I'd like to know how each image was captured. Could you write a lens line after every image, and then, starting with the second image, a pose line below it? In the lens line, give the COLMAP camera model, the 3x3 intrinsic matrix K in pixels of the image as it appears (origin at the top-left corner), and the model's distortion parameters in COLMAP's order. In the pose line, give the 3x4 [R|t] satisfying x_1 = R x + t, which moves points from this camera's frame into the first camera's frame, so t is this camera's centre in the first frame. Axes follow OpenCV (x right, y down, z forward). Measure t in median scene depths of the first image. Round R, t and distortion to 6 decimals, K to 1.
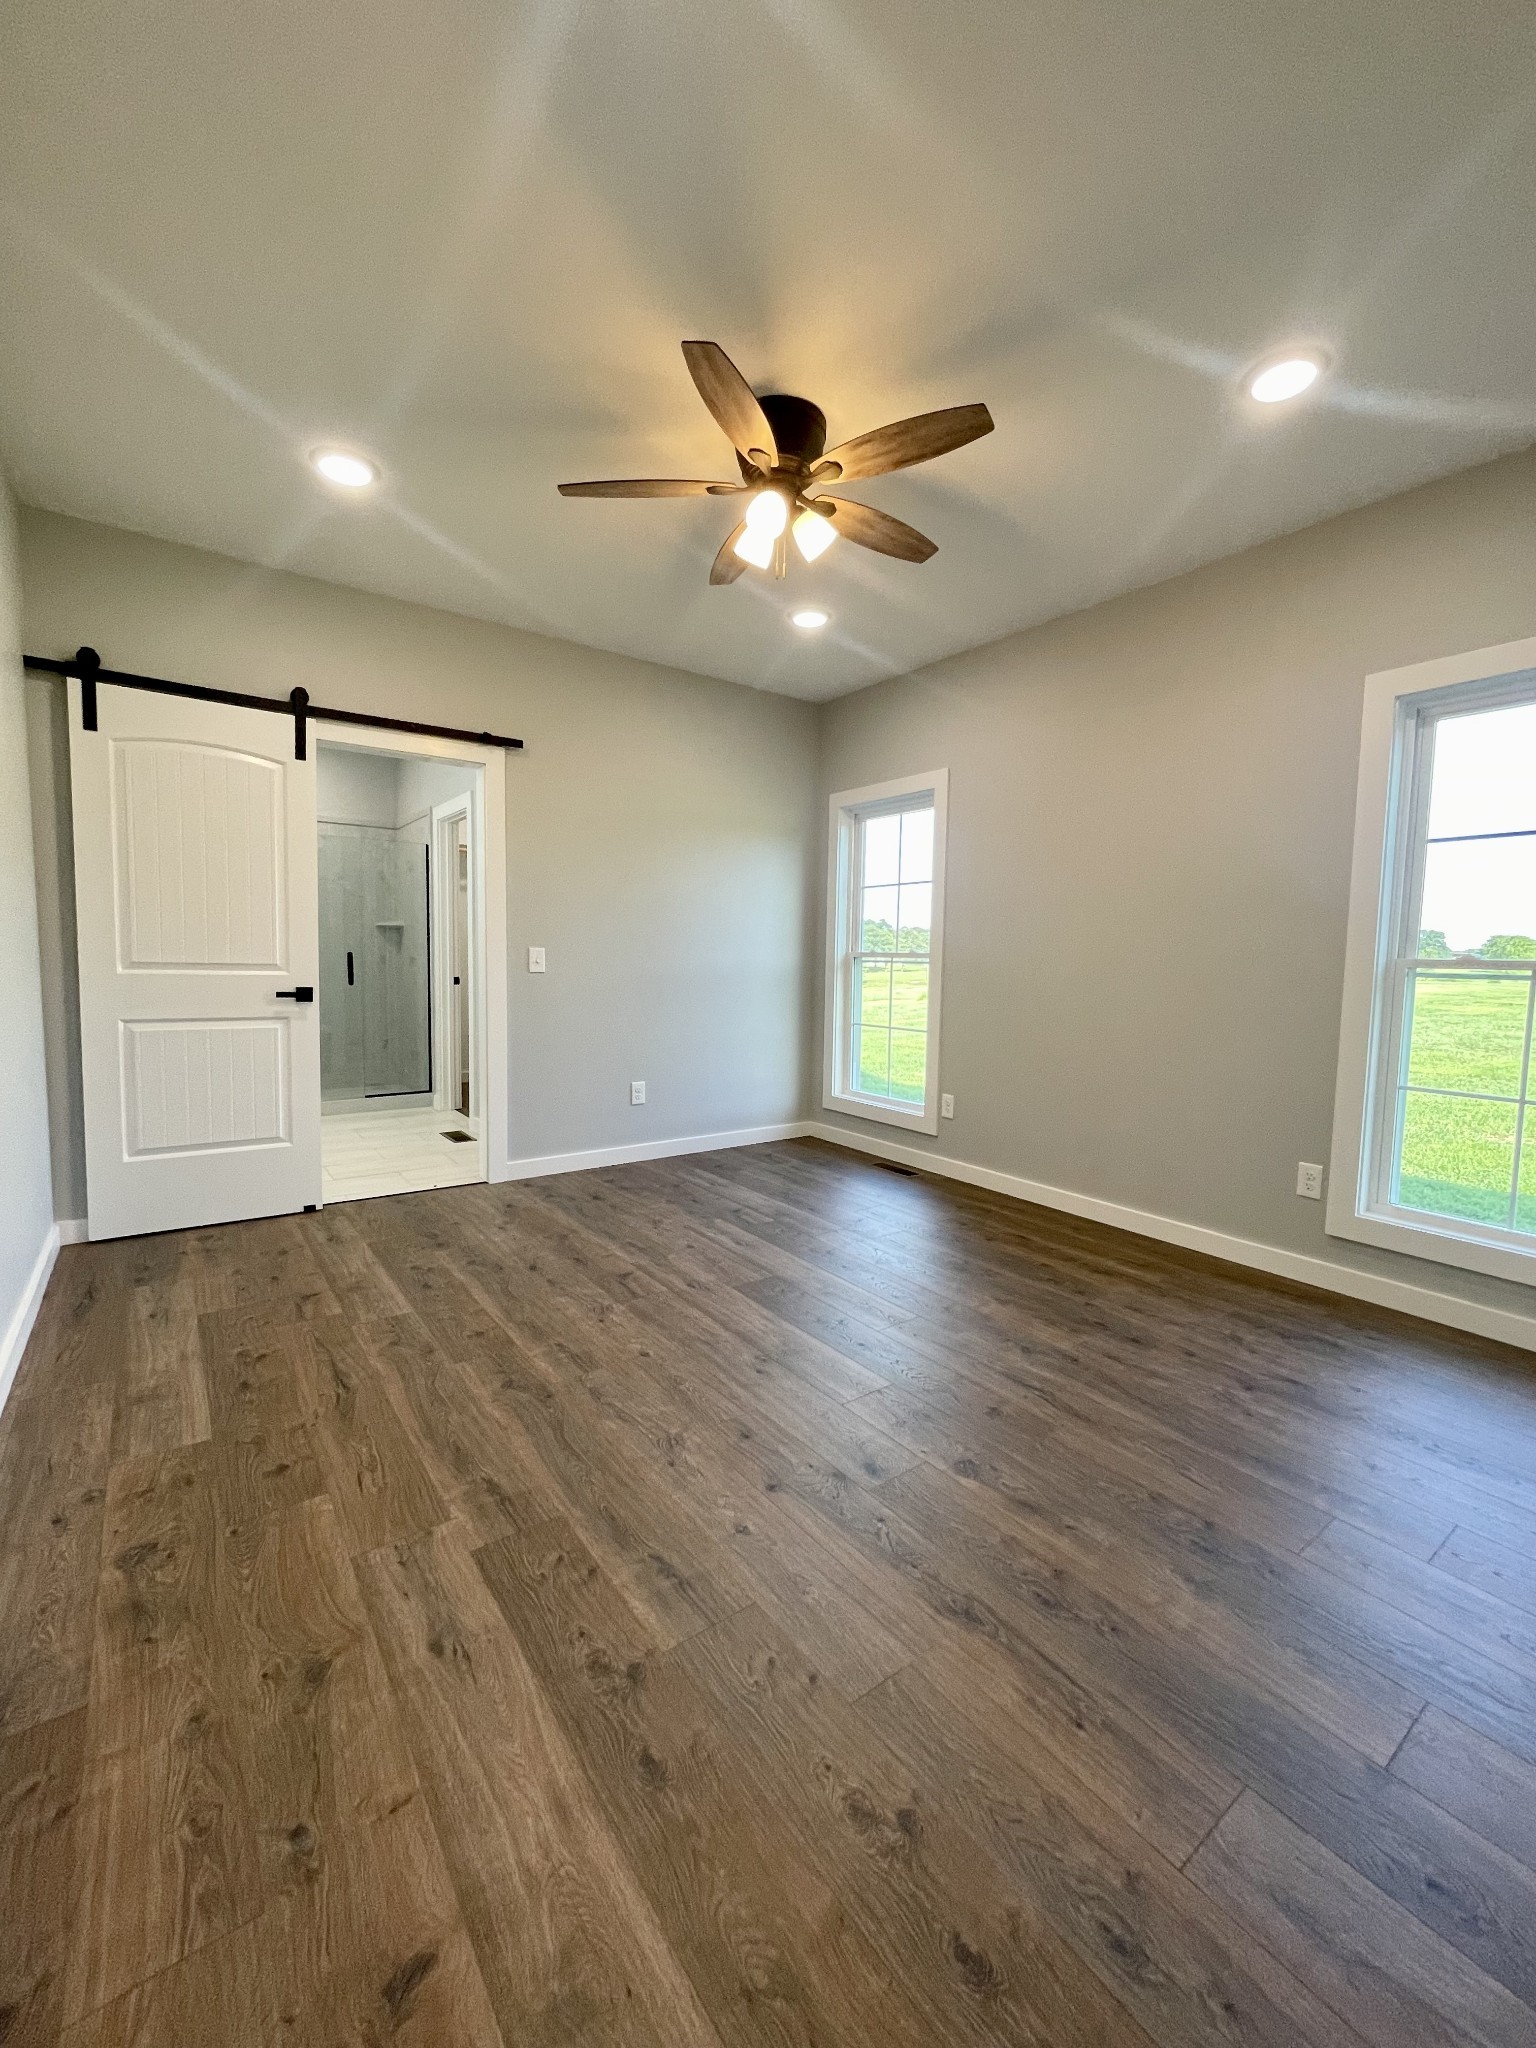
lens RADIAL K [[847.8, 0, 760.4], [0, 847.8, 1025.7], [0, 0, 1]] dist [0.002045, 0.000863]
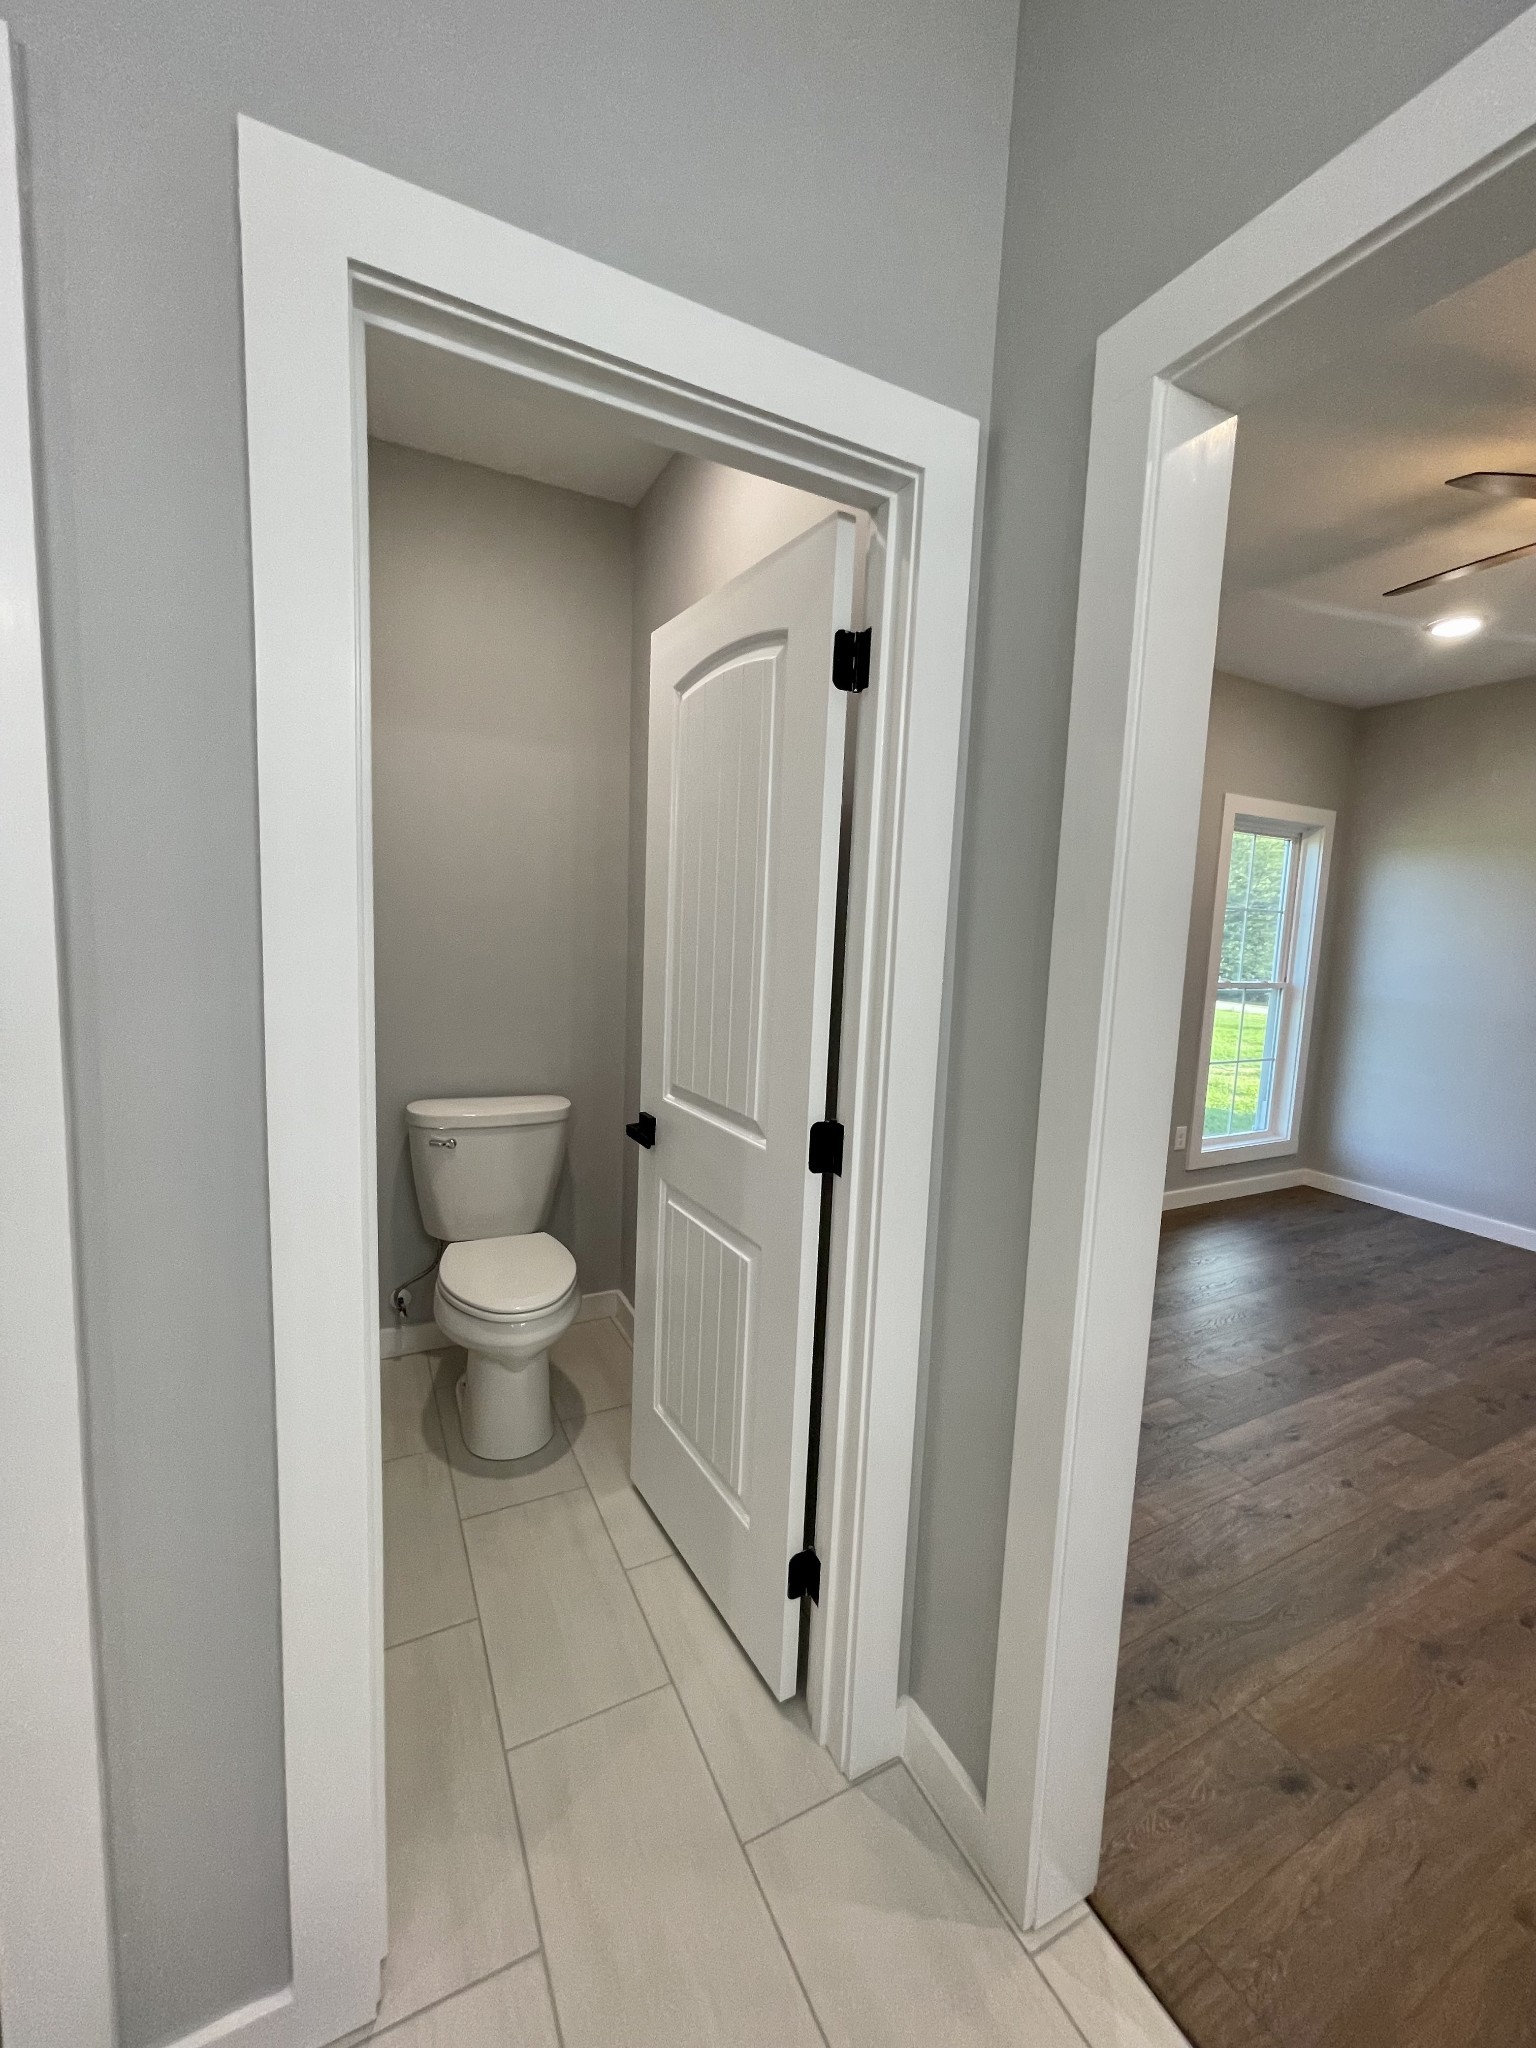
lens RADIAL K [[847.8, 0, 768.2], [0, 847.8, 1021.5], [0, 0, 1]] dist [0.002045, 0.000863]
pose [[0.129900, -0.124945, 0.983623, -0.899438], [0.050443, 0.991577, 0.119294, -0.238592], [-0.990243, 0.034120, 0.135109, 1.617940]]
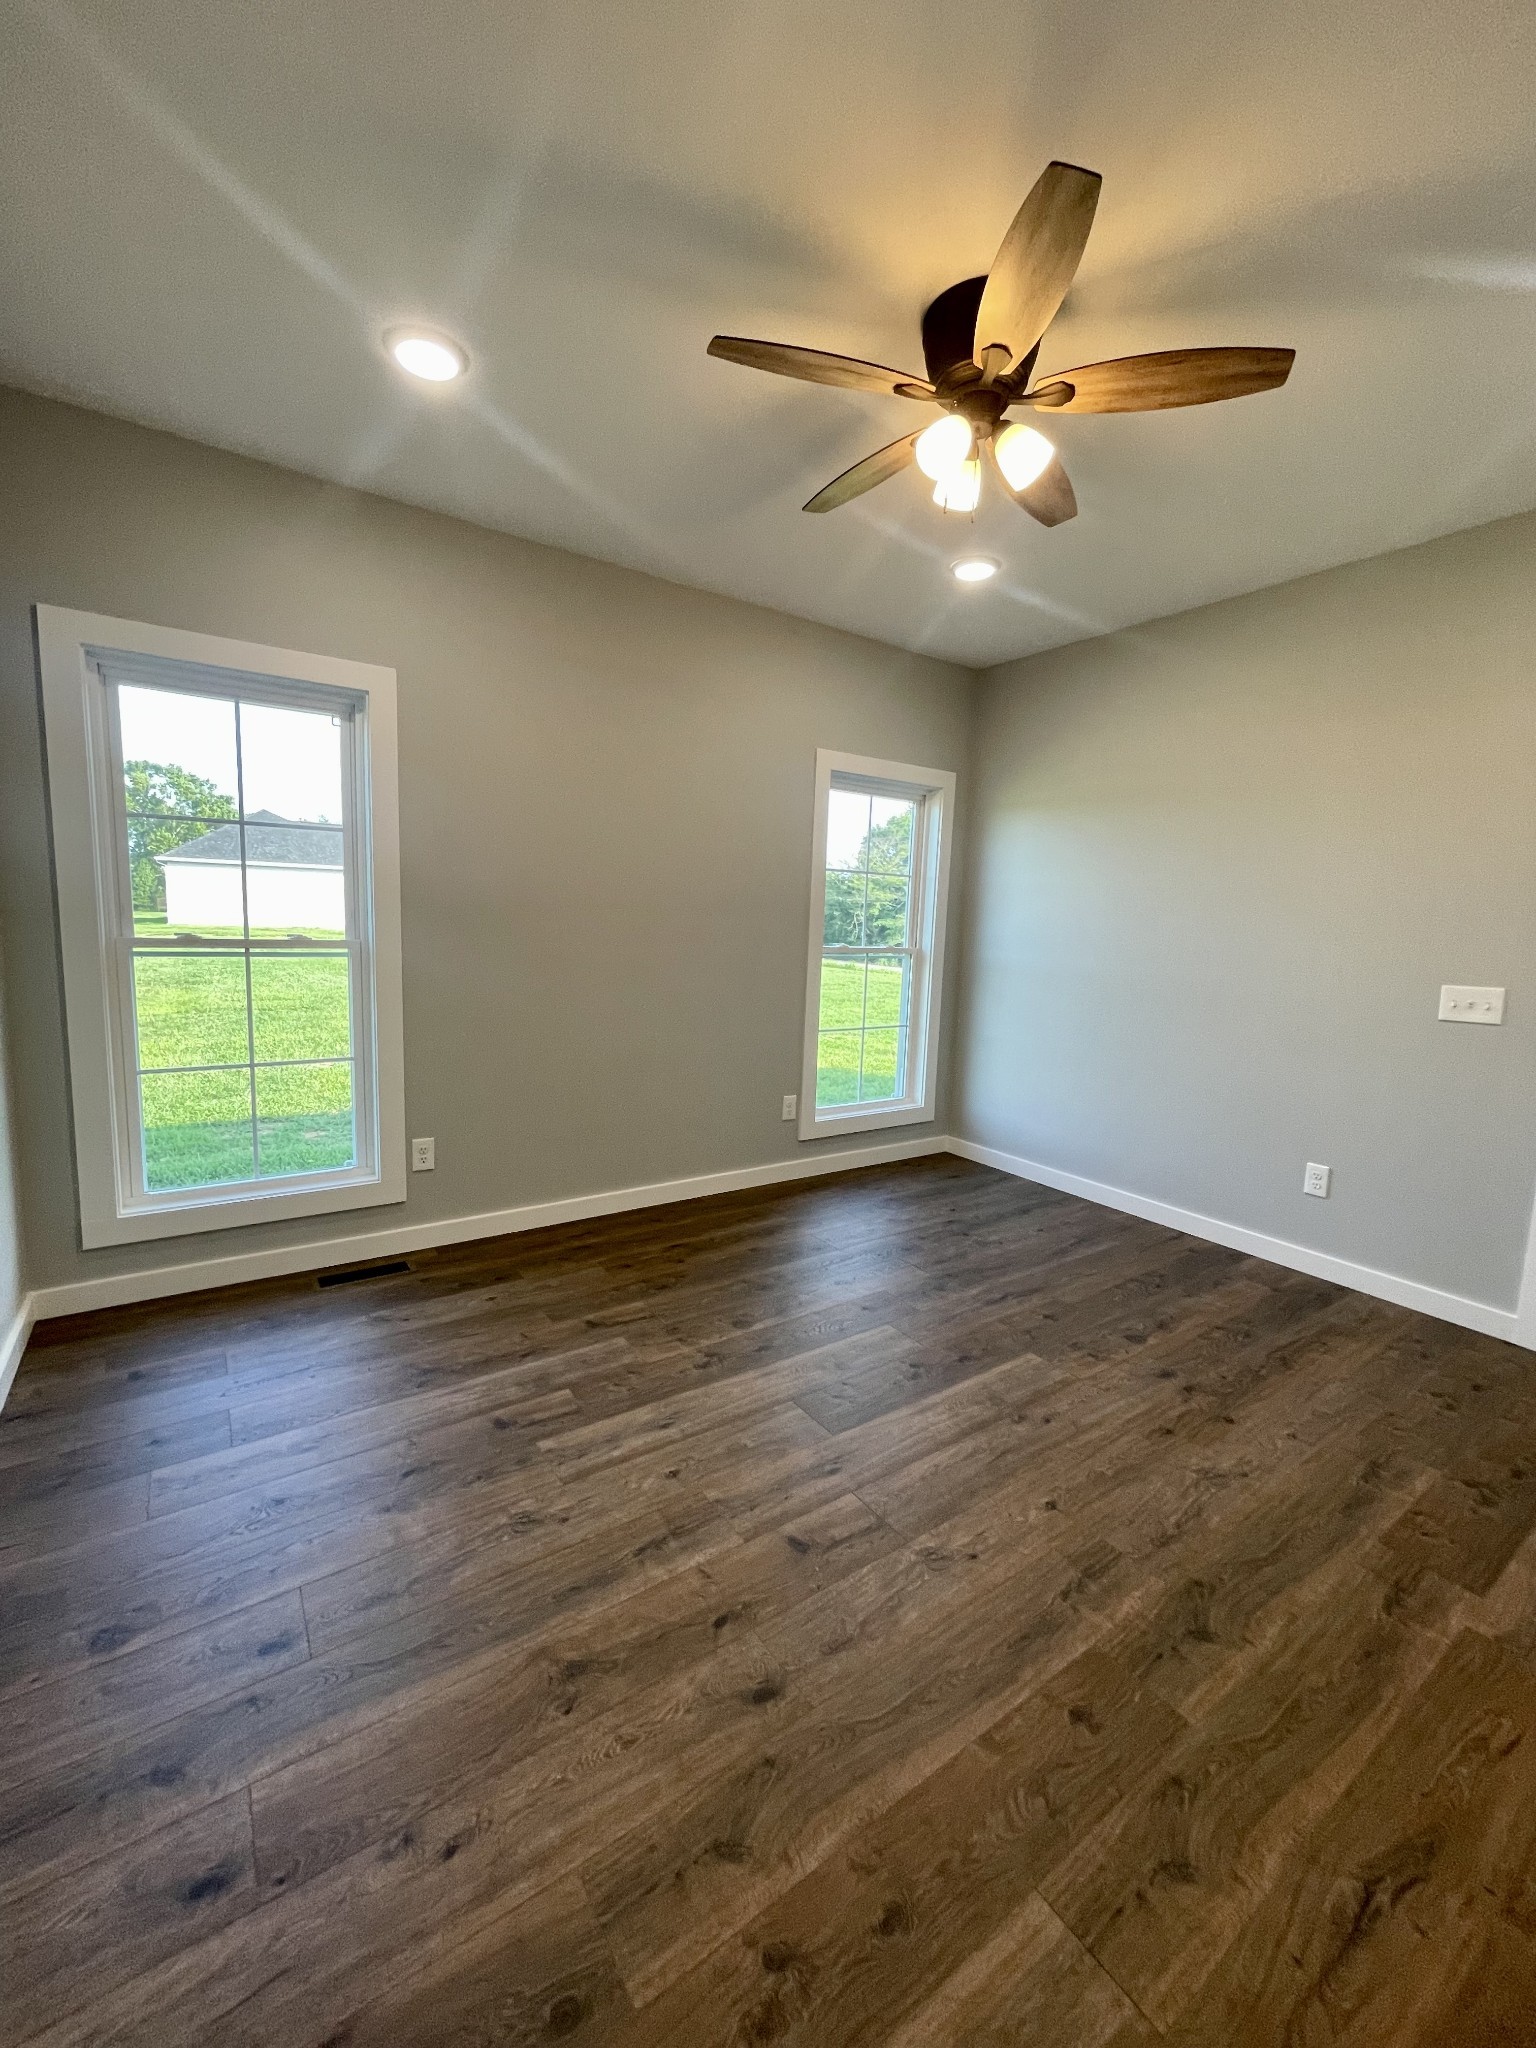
lens RADIAL K [[847.8, 0, 782.5], [0, 847.8, 1023.6], [0, 0, 1]] dist [0.002045, 0.000863]
pose [[-0.006184, -0.142230, 0.989814, -0.760749], [0.048131, 0.988644, 0.142363, -0.163647], [-0.998822, 0.048521, 0.000732, 1.090521]]
